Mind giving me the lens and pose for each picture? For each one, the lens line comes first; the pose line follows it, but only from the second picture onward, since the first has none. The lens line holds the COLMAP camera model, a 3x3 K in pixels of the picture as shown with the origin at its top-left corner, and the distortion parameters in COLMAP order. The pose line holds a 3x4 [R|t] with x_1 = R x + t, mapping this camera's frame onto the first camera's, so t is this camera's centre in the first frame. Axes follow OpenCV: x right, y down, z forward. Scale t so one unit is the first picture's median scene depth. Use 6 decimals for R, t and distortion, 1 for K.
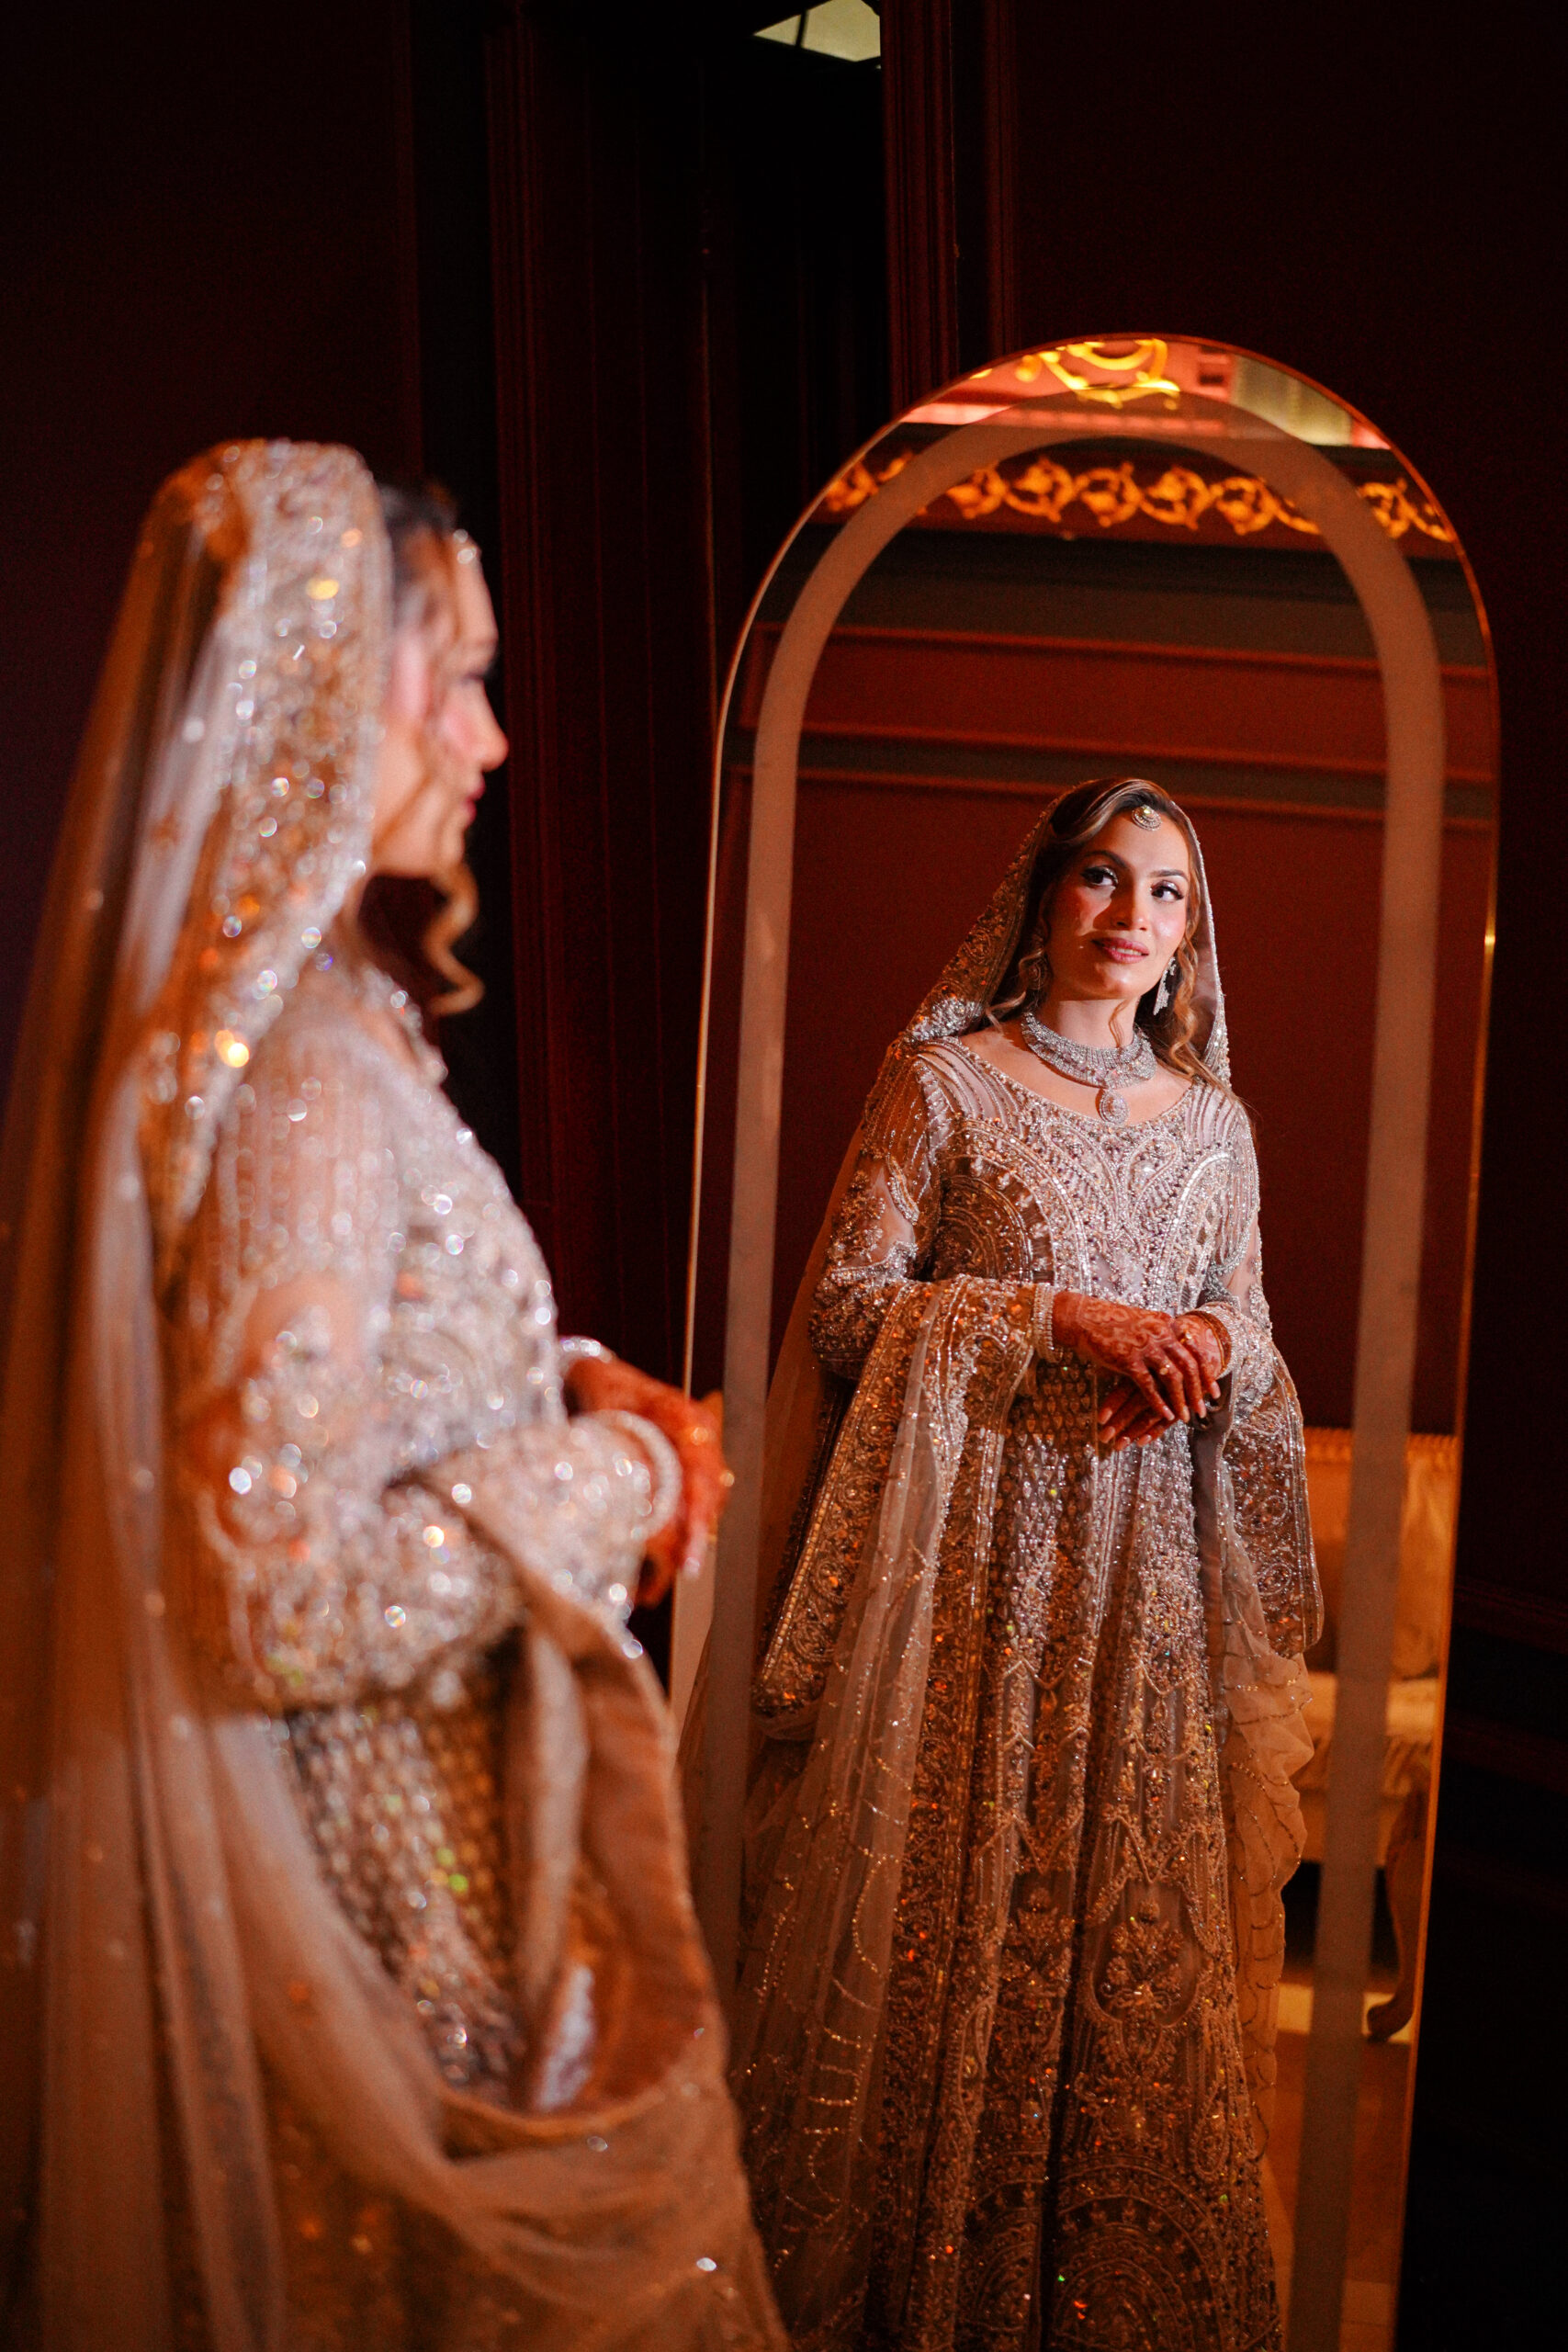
lens RADIAL K [[2246.6, 0, 763.2], [0, 2246.6, 1175.9], [0, 0, 1]] dist [-0.191620, 0.218639]
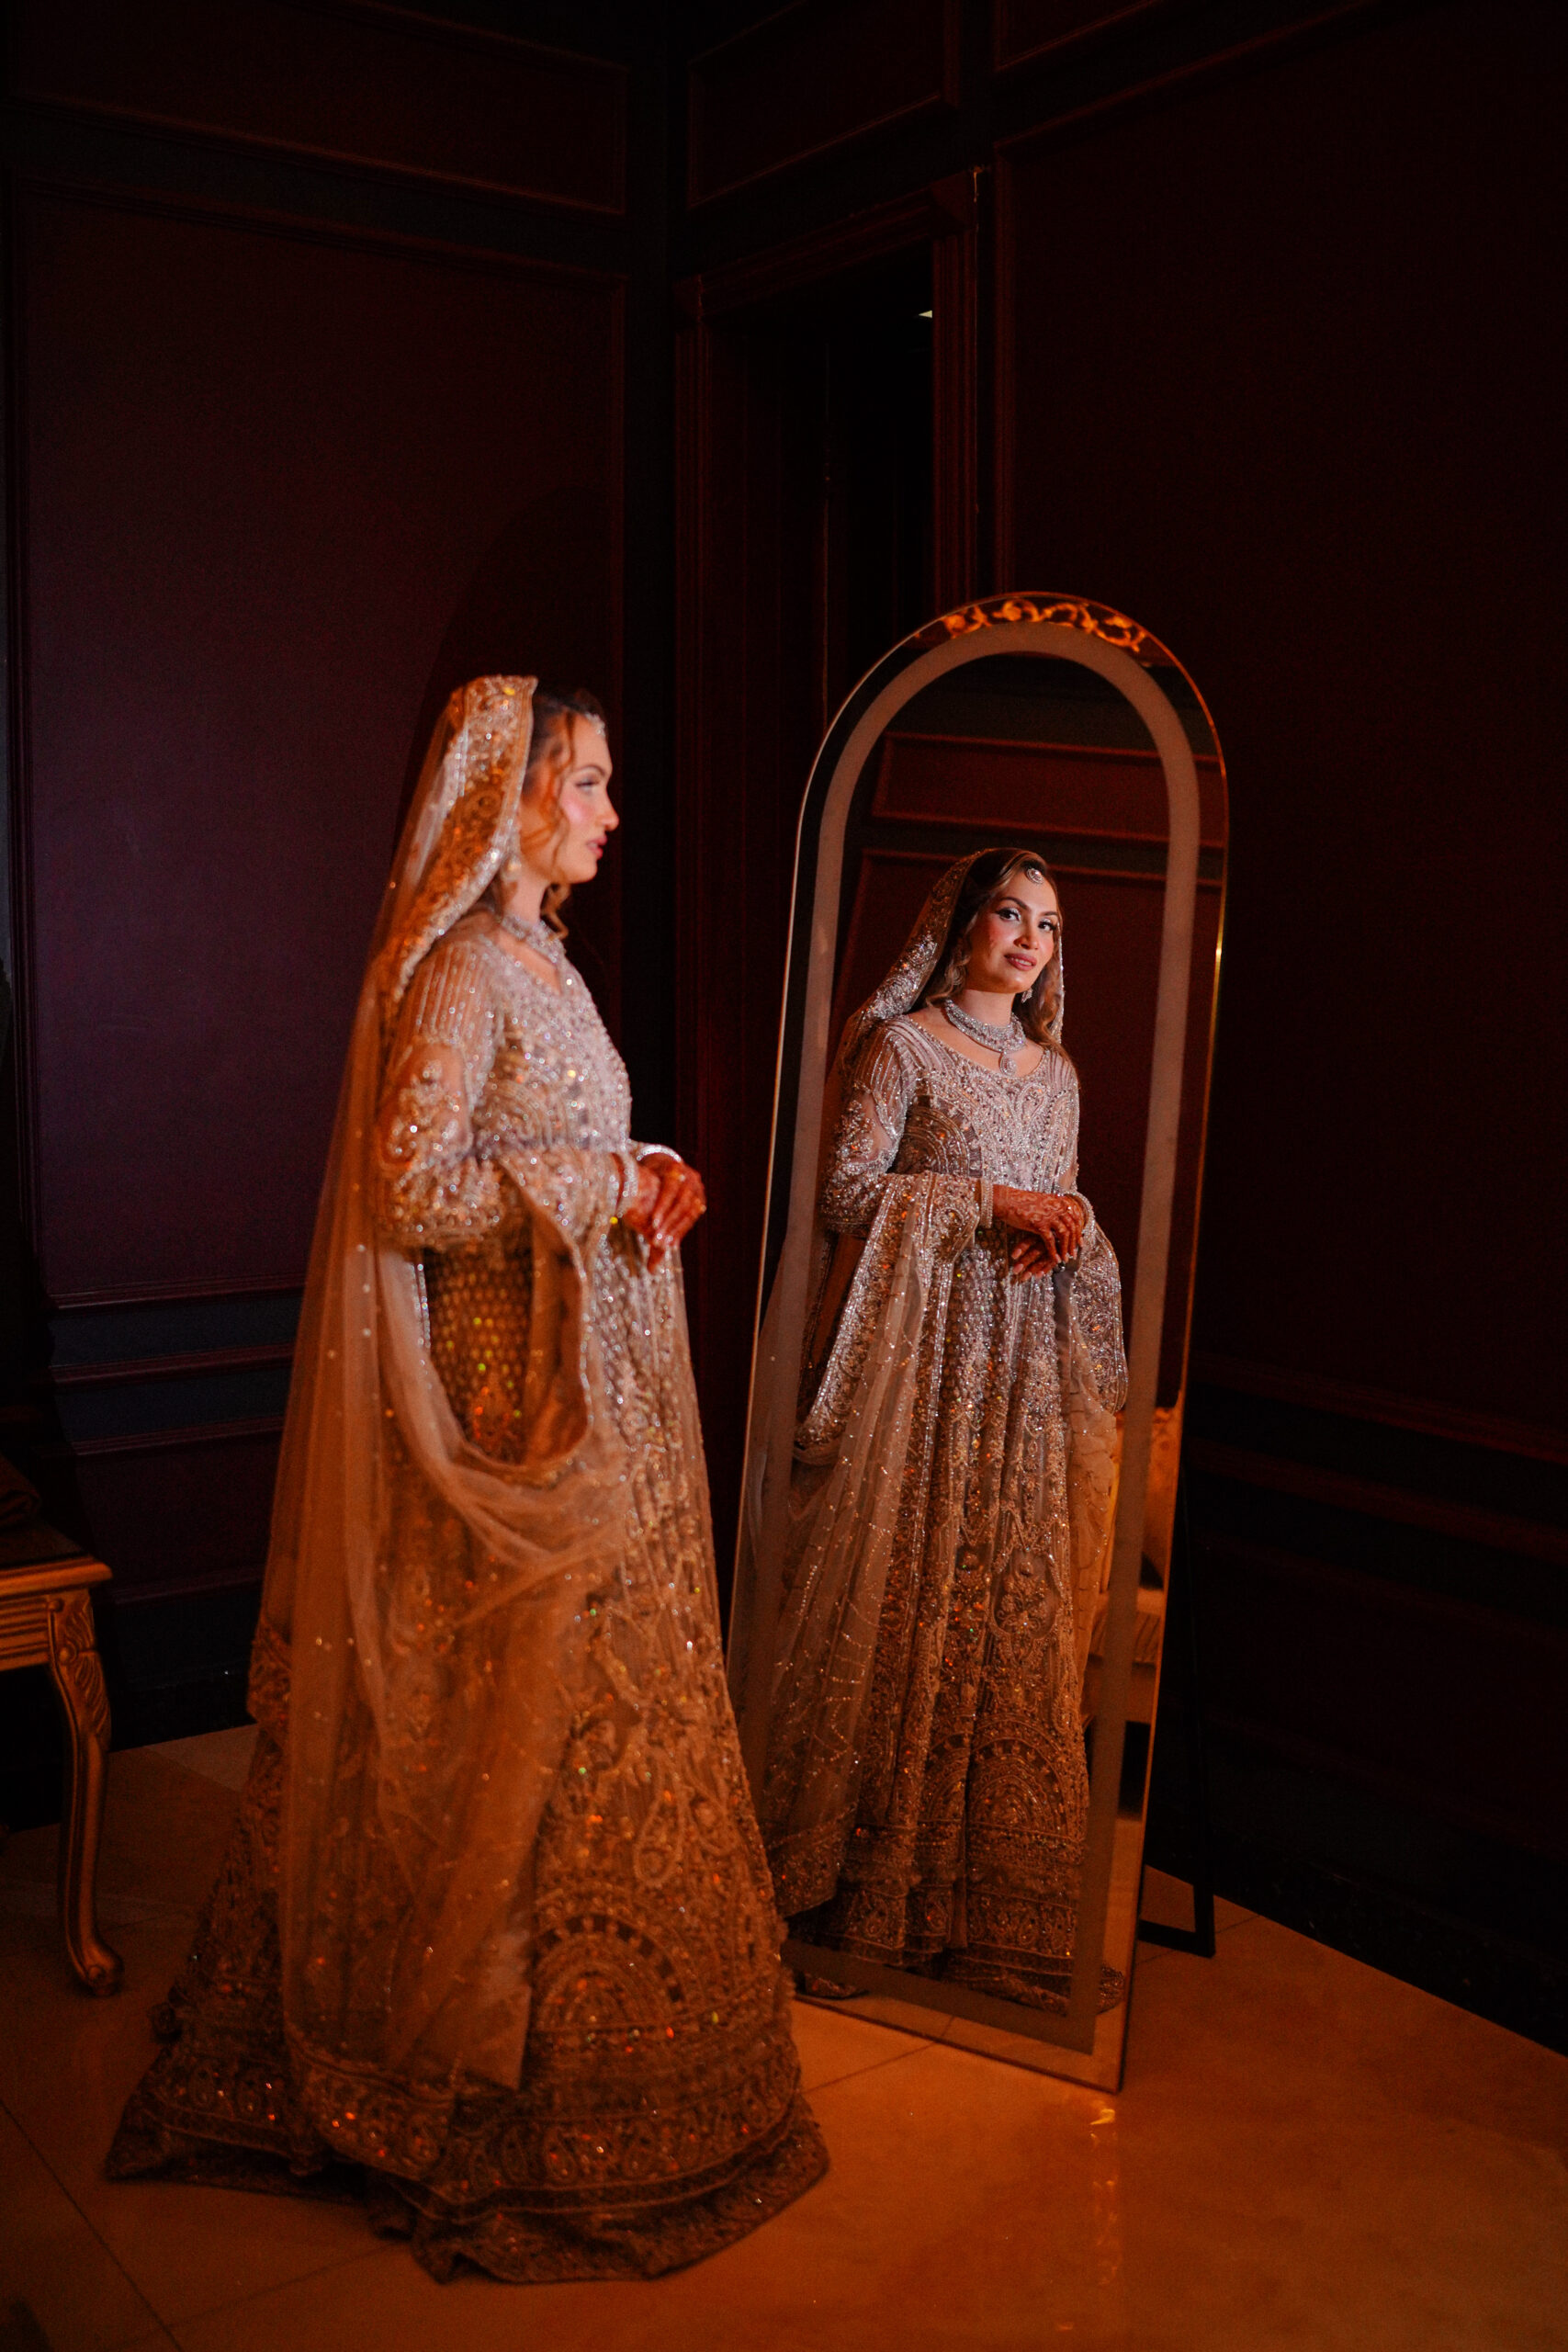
lens RADIAL K [[2246.6, 0, 763.2], [0, 2246.6, 1175.9], [0, 0, 1]] dist [-0.191620, 0.218639]
pose [[0.973969, 0.029463, 0.224759, -0.380419], [-0.044804, 0.996978, 0.063466, -0.047825], [-0.222210, -0.071884, 0.972345, -0.513825]]
